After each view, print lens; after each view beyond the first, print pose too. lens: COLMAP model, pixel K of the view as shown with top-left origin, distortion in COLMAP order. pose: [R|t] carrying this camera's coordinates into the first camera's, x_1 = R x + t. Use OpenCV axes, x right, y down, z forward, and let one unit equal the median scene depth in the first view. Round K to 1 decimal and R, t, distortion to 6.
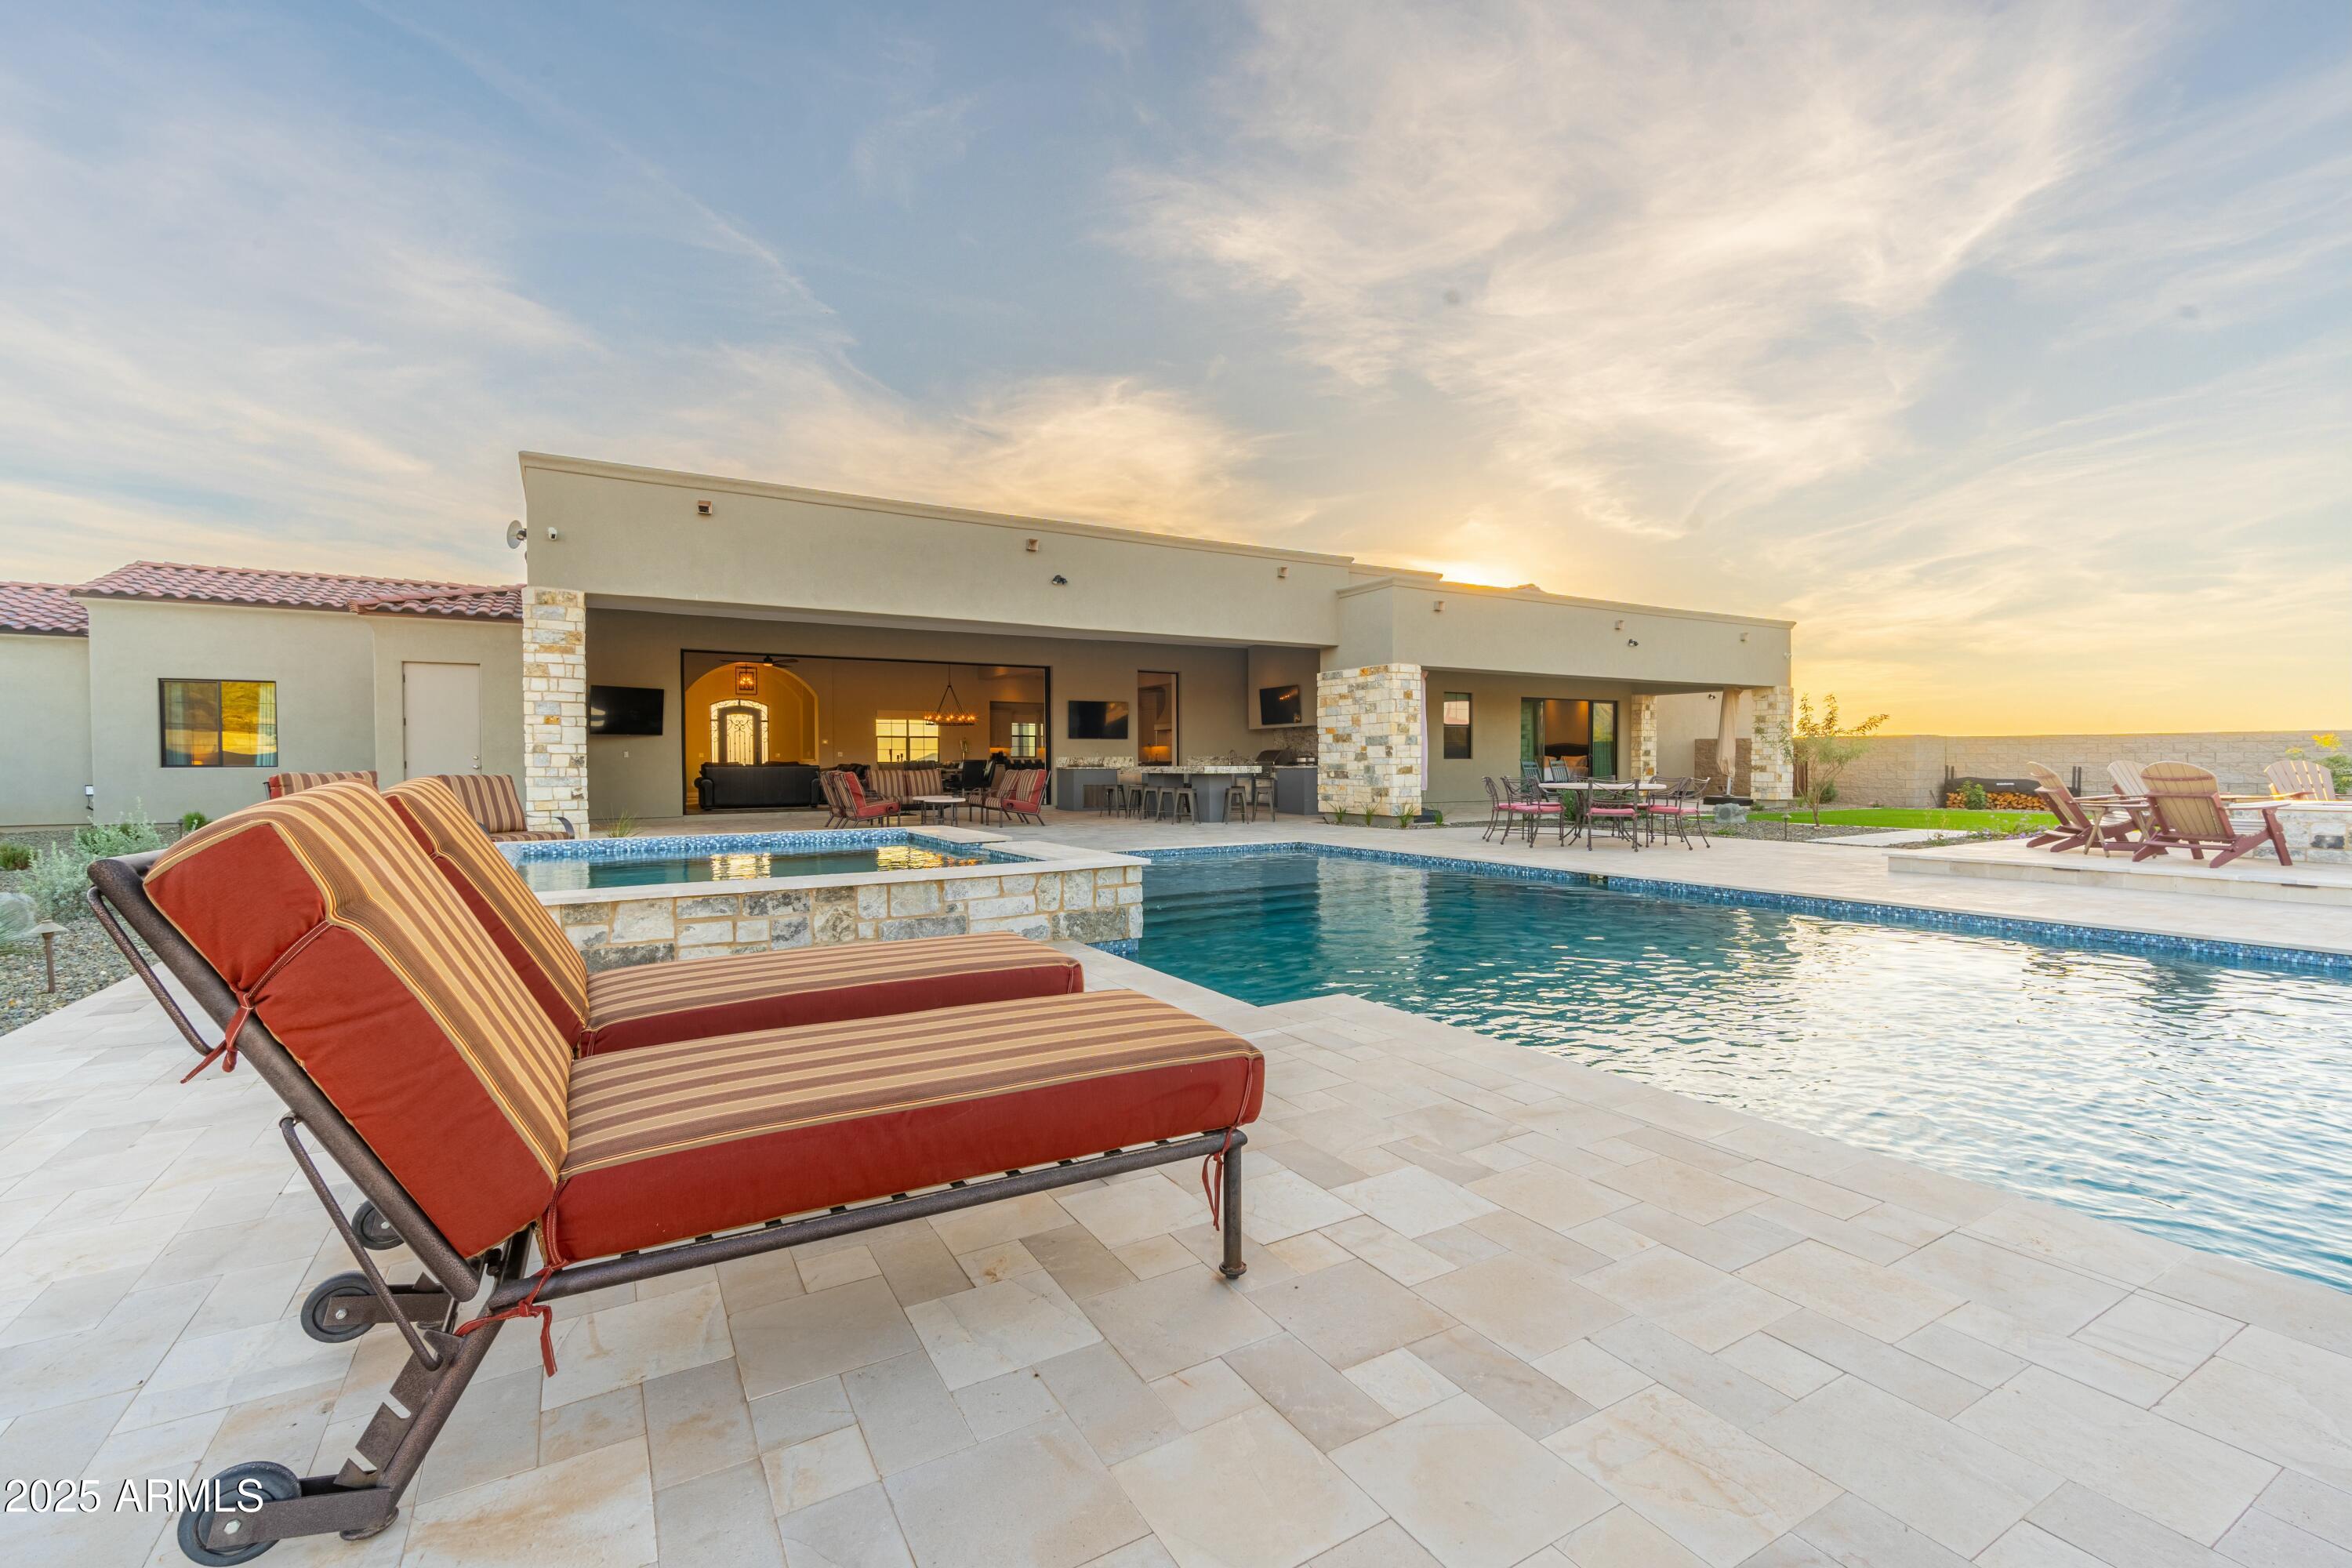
lens RADIAL K [[1011.0, 0, 1176.9], [0, 1011.0, 735.5], [0, 0, 1]] dist [0.003386, 0.000623]
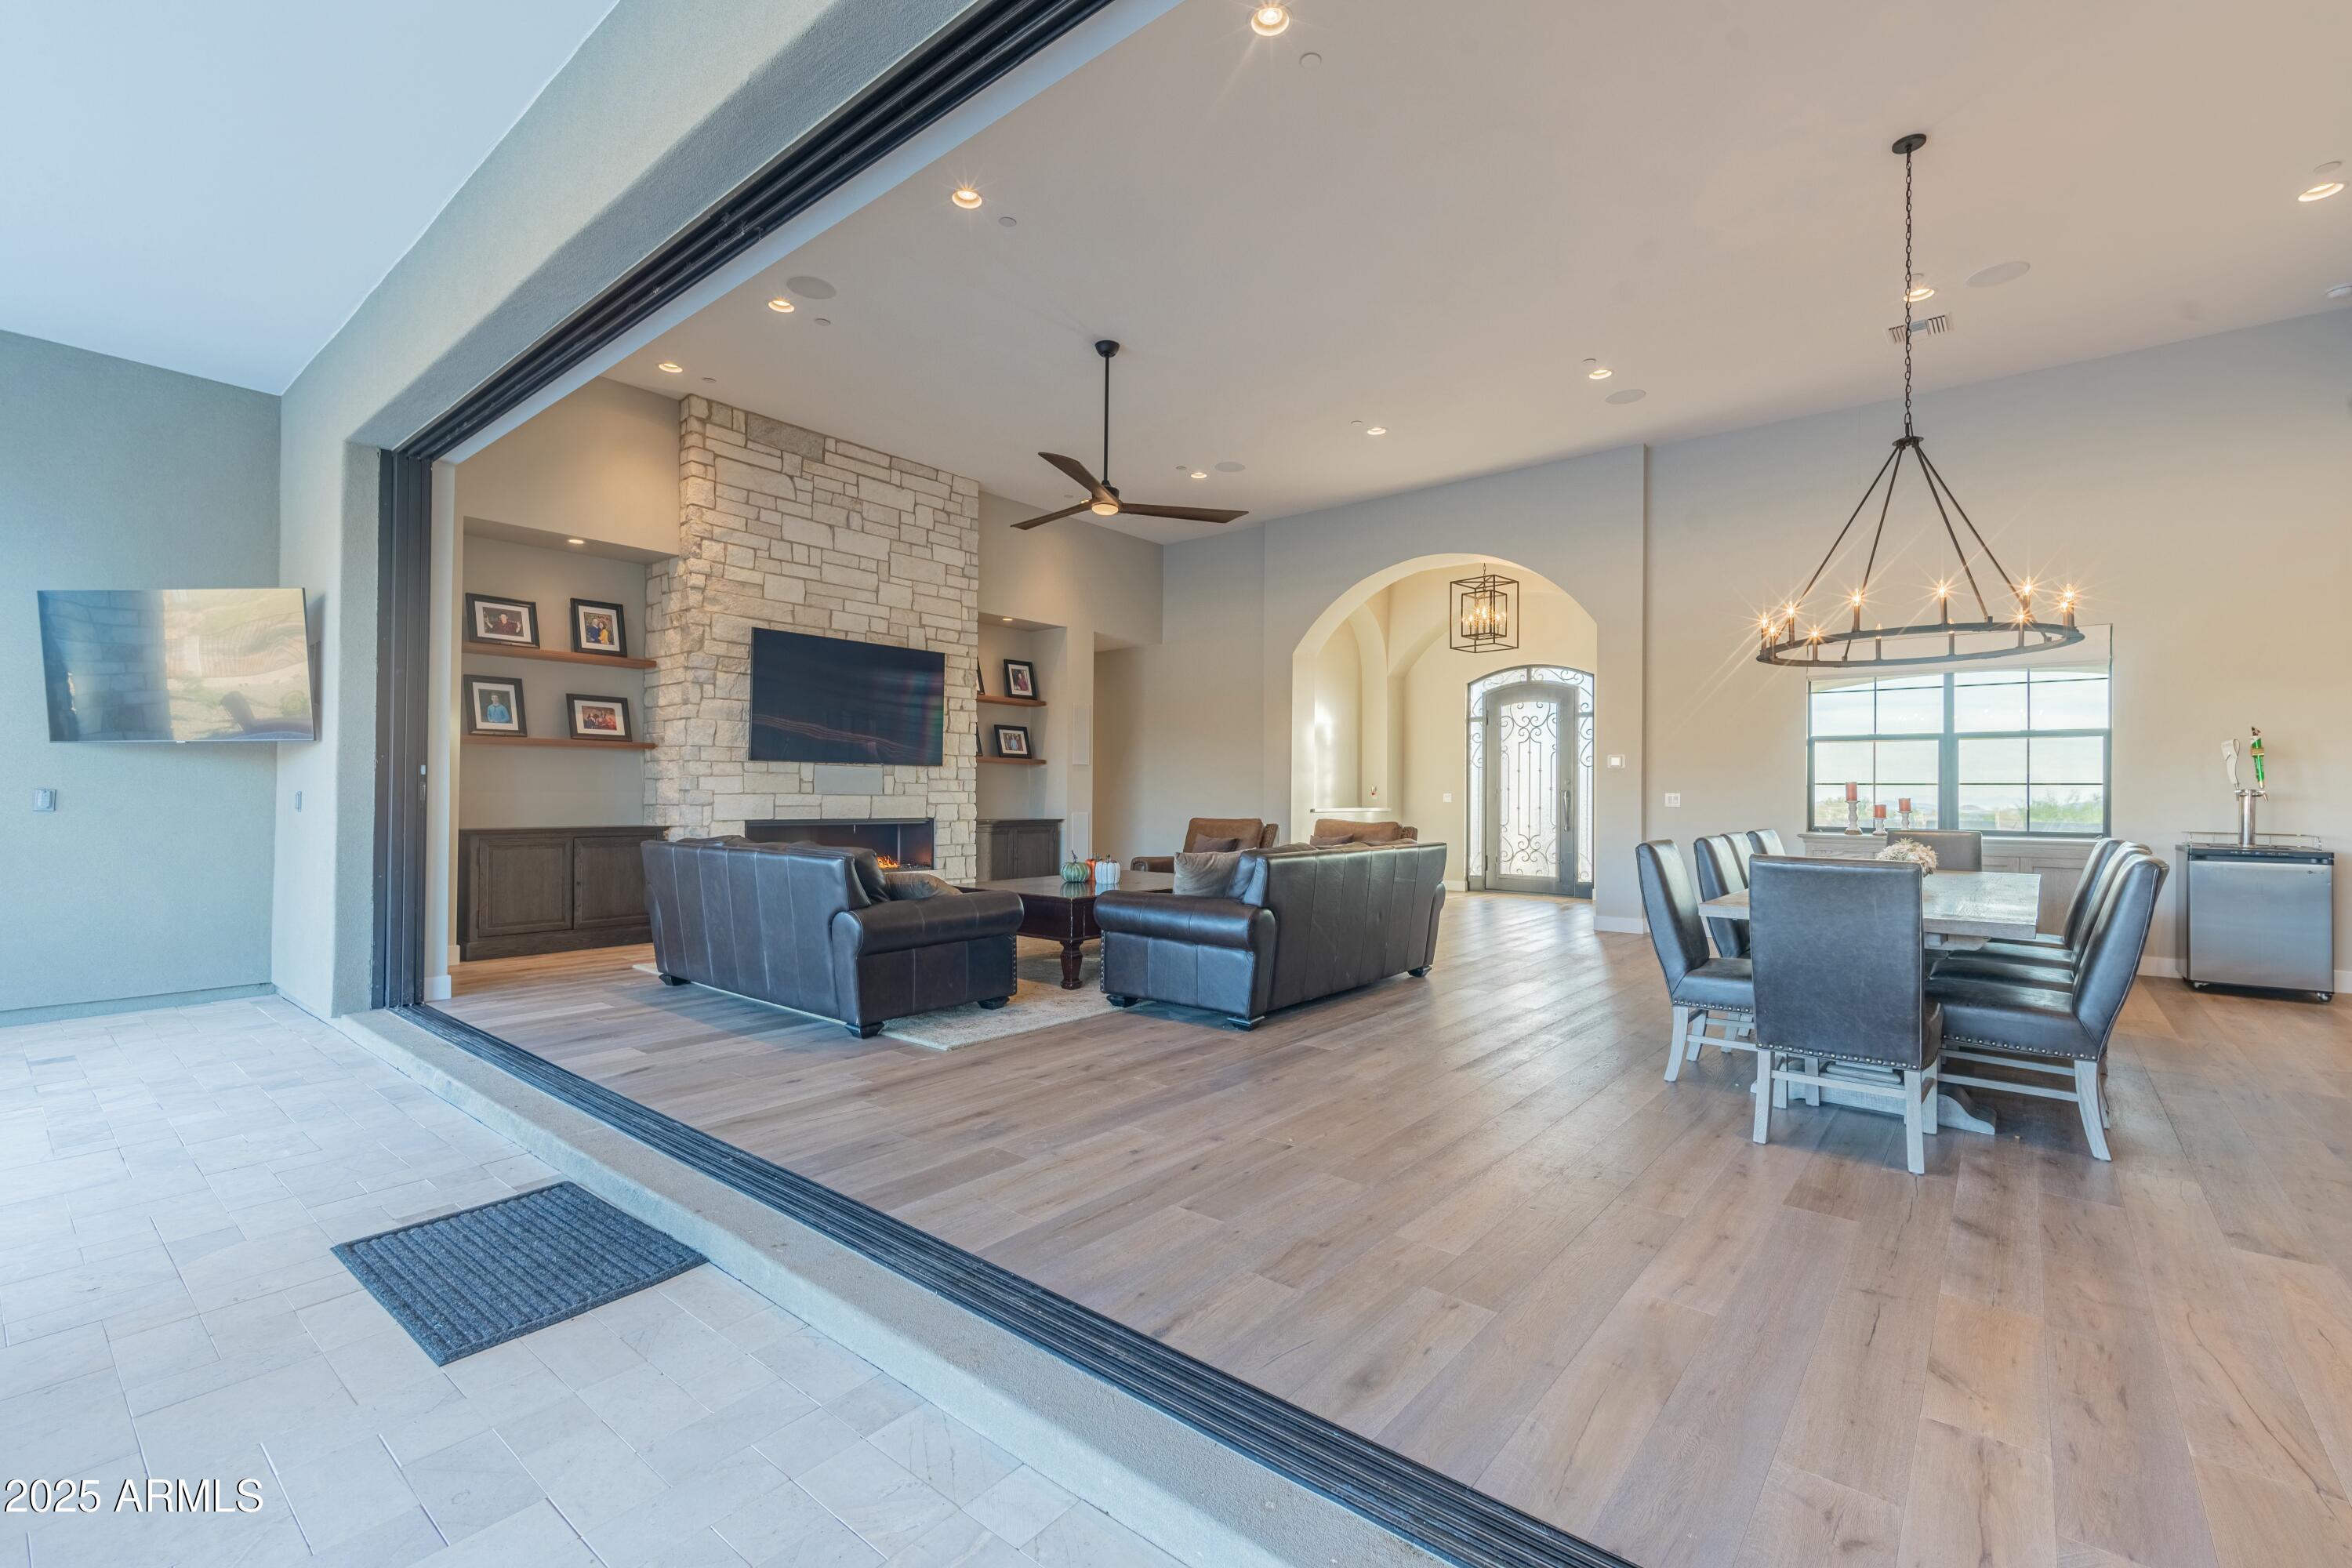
lens RADIAL K [[1011.0, 0, 1173.7], [0, 1011.0, 786.8], [0, 0, 1]] dist [0.003386, 0.000623]
pose [[0.340719, -0.000927, -0.940165, -0.130285], [0.015275, 0.999873, 0.004550, 0.015830], [0.940041, -0.015911, 0.340690, 1.100843]]
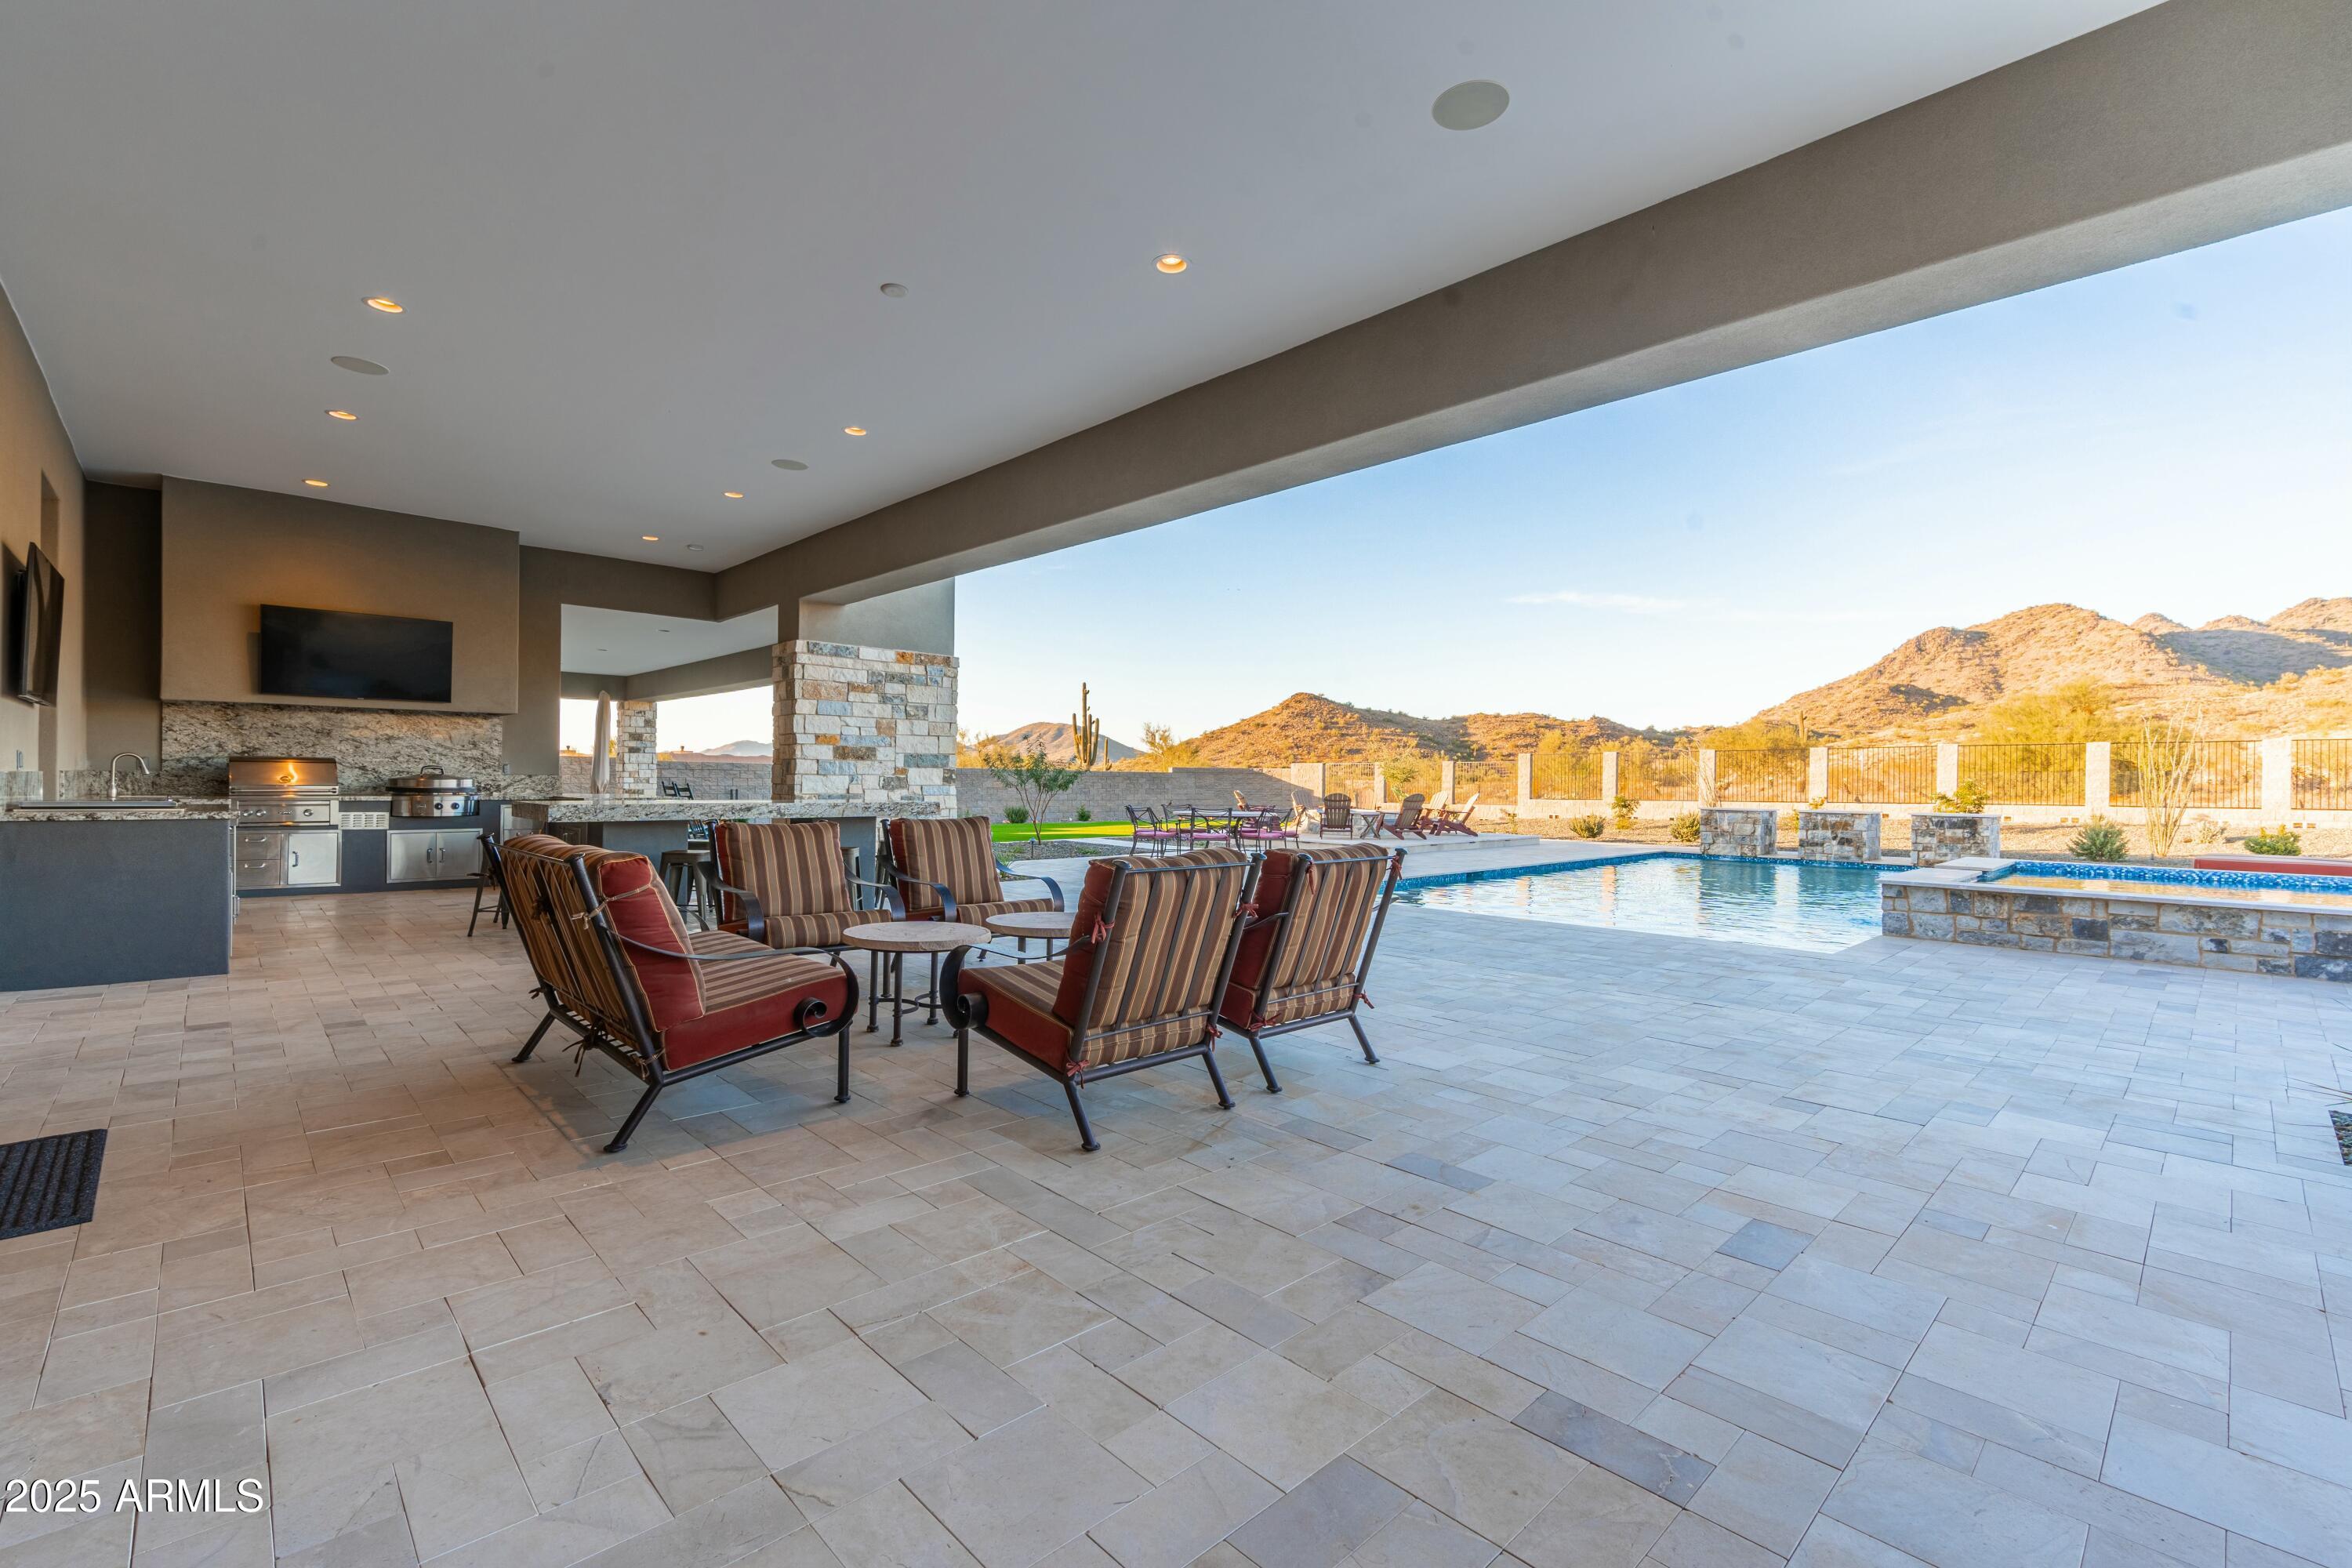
lens RADIAL K [[1011.0, 0, 1175.9], [0, 1011.0, 785.2], [0, 0, 1]] dist [0.003386, 0.000623]
pose [[-0.230950, -0.000954, 0.972965, -0.485741], [-0.035334, 0.999348, -0.007407, 0.019793], [-0.972324, -0.036090, -0.230833, 0.922167]]
